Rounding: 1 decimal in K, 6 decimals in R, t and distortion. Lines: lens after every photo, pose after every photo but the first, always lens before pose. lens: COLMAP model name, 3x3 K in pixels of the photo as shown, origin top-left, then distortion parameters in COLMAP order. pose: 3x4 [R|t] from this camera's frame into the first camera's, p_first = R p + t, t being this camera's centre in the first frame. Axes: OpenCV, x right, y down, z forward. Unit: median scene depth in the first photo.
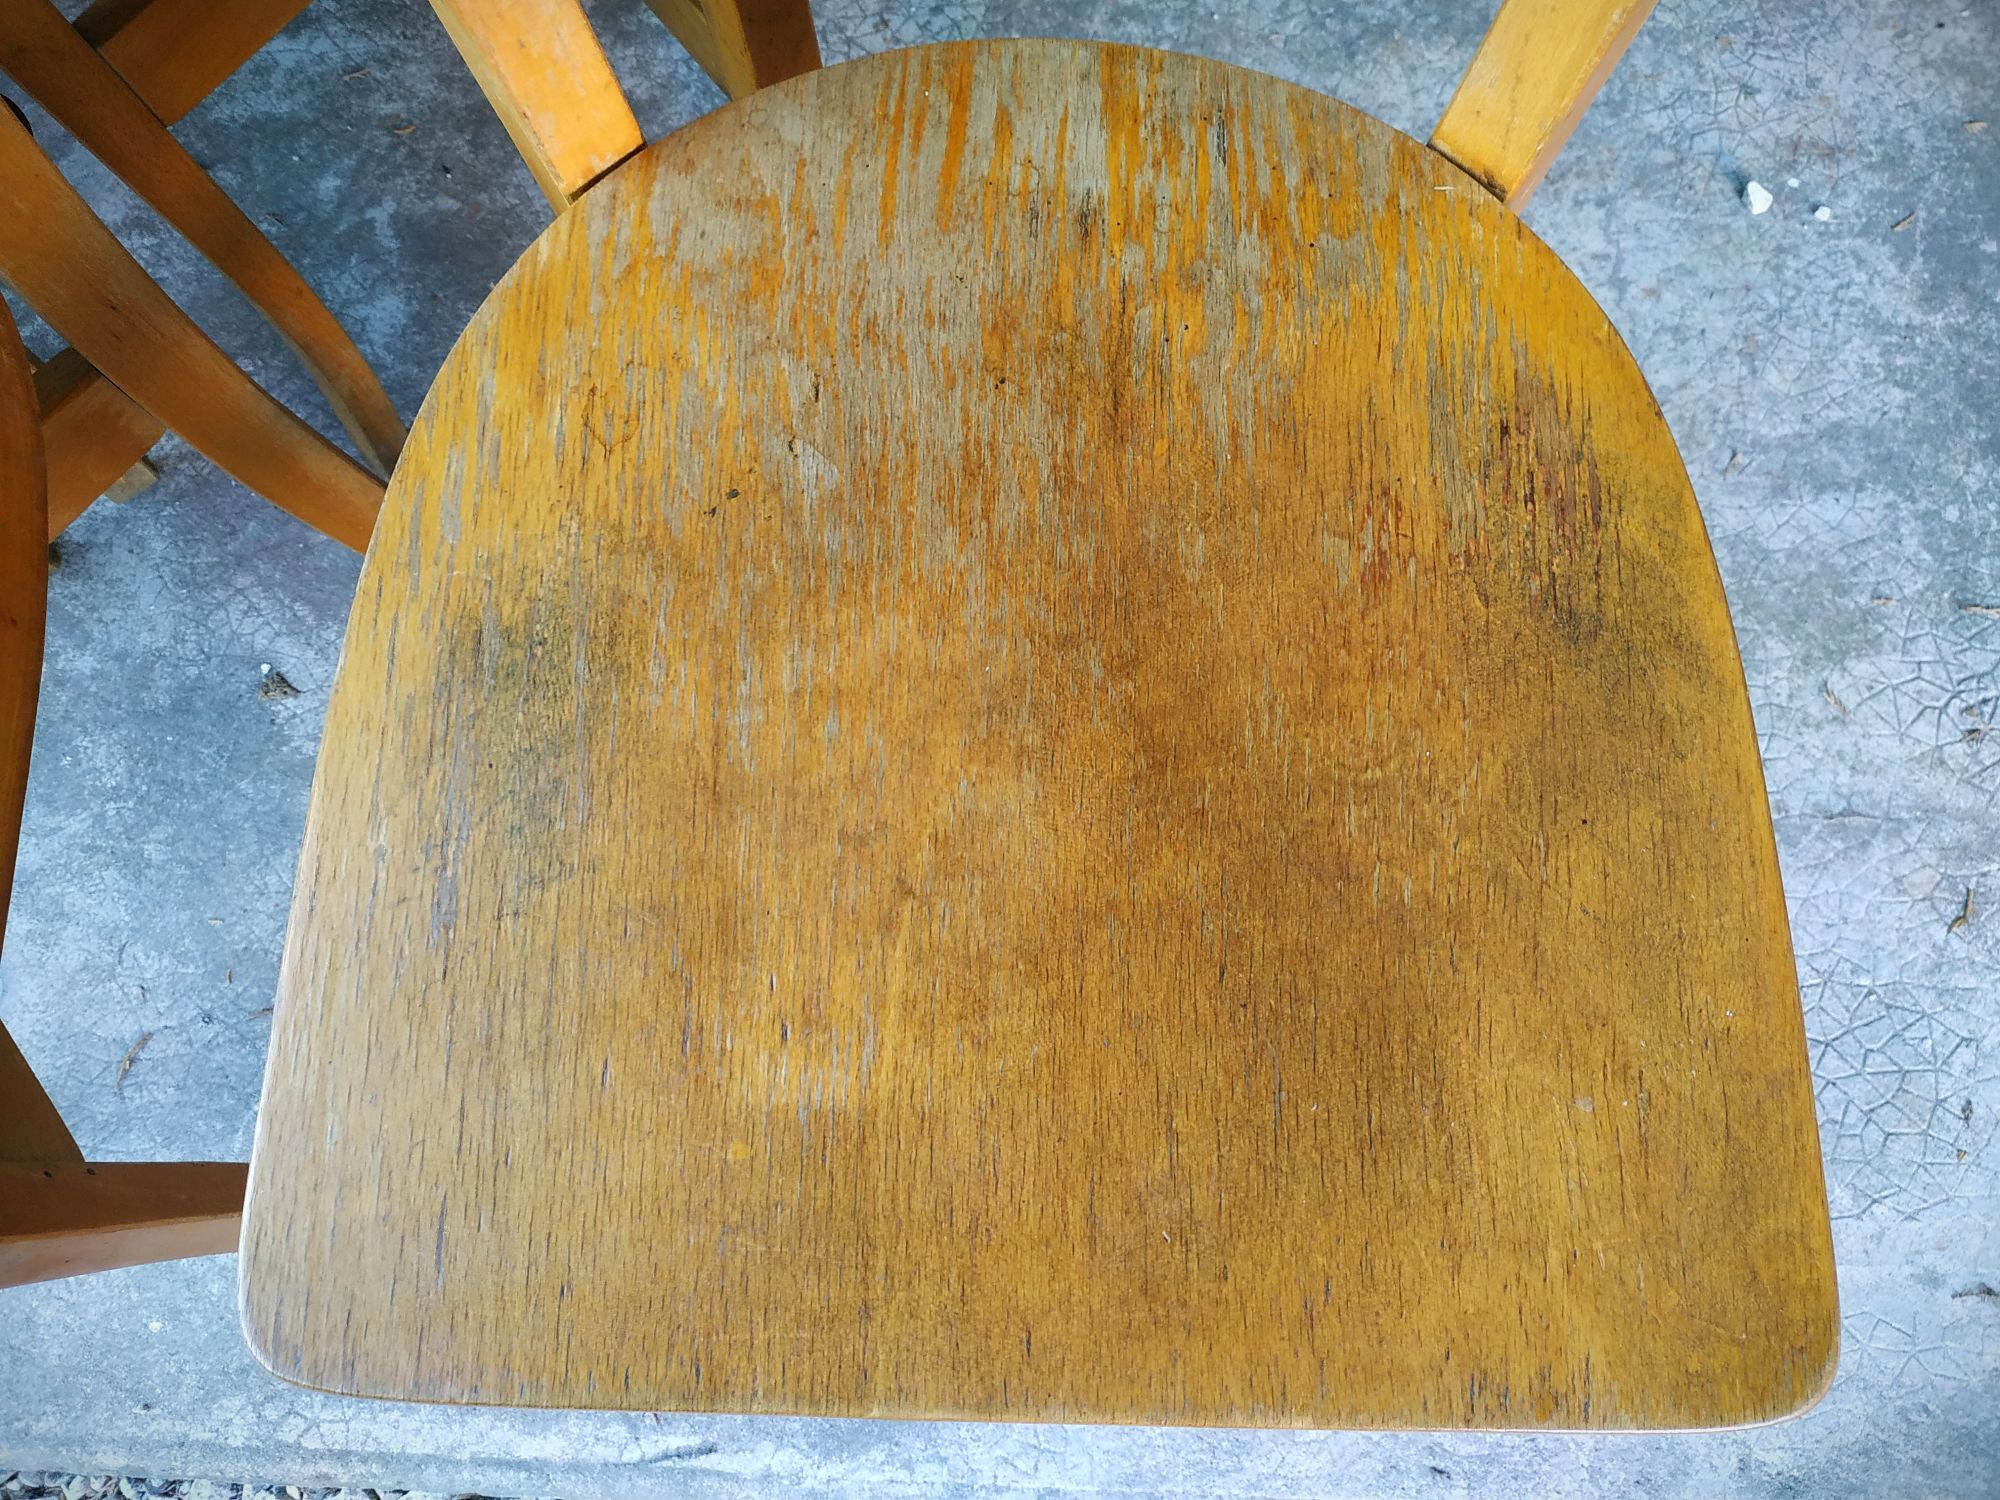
lens RADIAL K [[1464.2, 0, 989.8], [0, 1464.2, 755.7], [0, 0, 1]] dist [-0.009634, -0.004668]
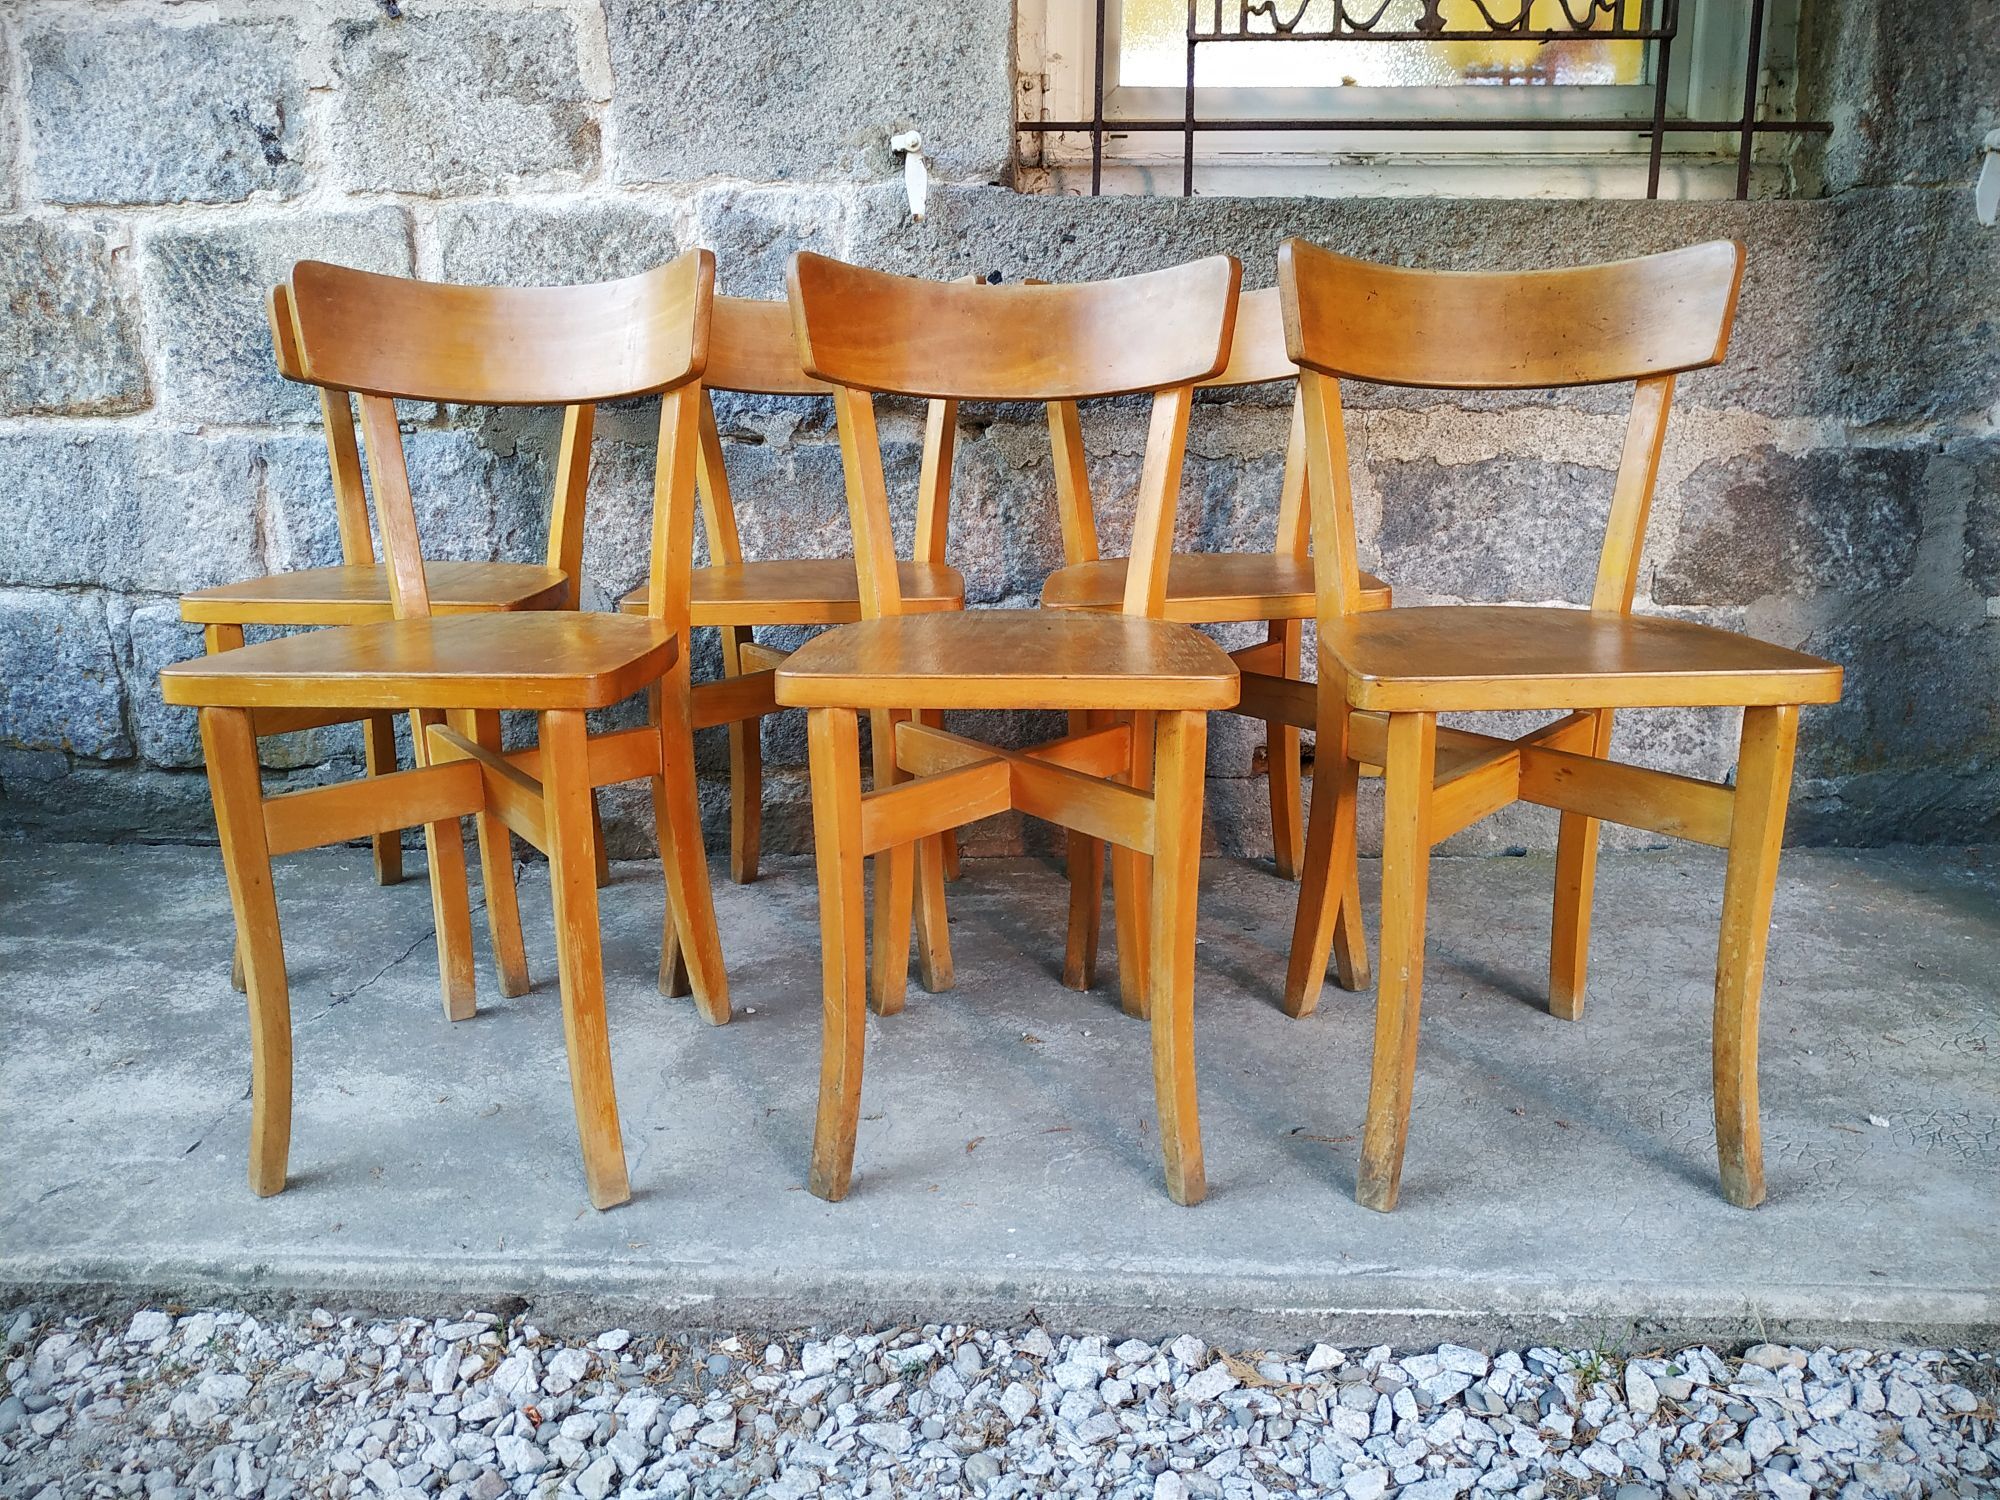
lens RADIAL K [[1464.2, 0, 992.7], [0, 1464.2, 761.6], [0, 0, 1]] dist [-0.009634, -0.004668]
pose [[0.999885, 0.015094, 0.001578, -0.543840], [-0.005750, 0.473031, -0.881027, 1.374598], [-0.014045, 0.880917, 0.473063, -0.154796]]
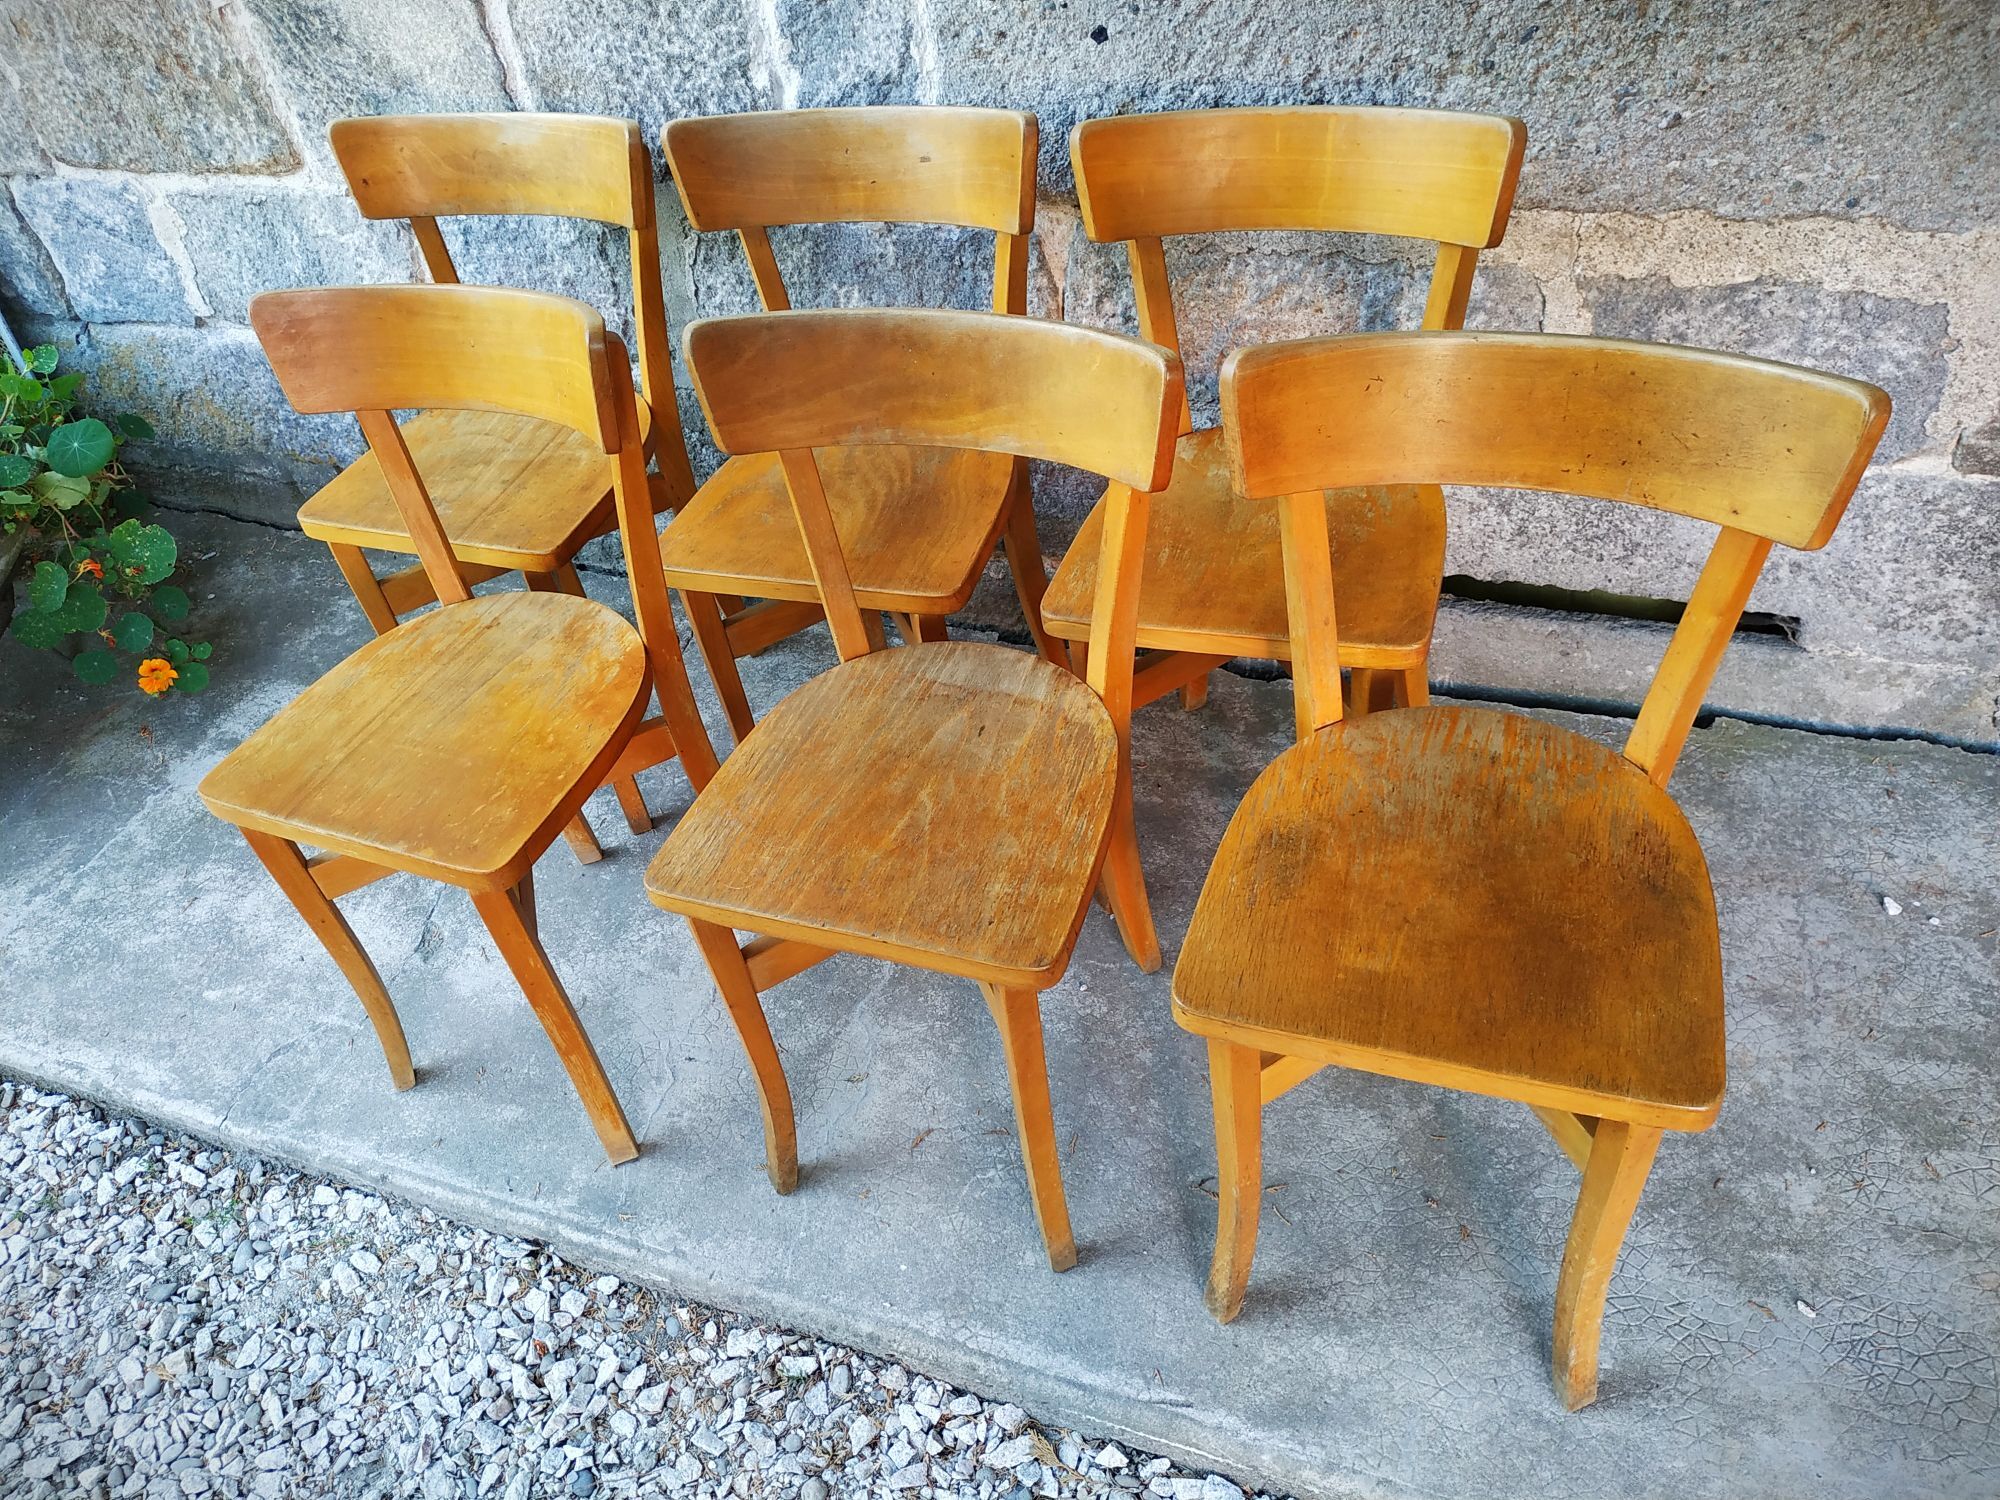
lens RADIAL K [[1464.2, 0, 986.4], [0, 1464.2, 756.2], [0, 0, 1]] dist [-0.009634, -0.004668]
pose [[0.944406, 0.144850, -0.295155, -0.015151], [-0.277356, 0.833065, -0.478619, 0.641896], [0.176555, 0.533874, 0.826926, -0.784517]]
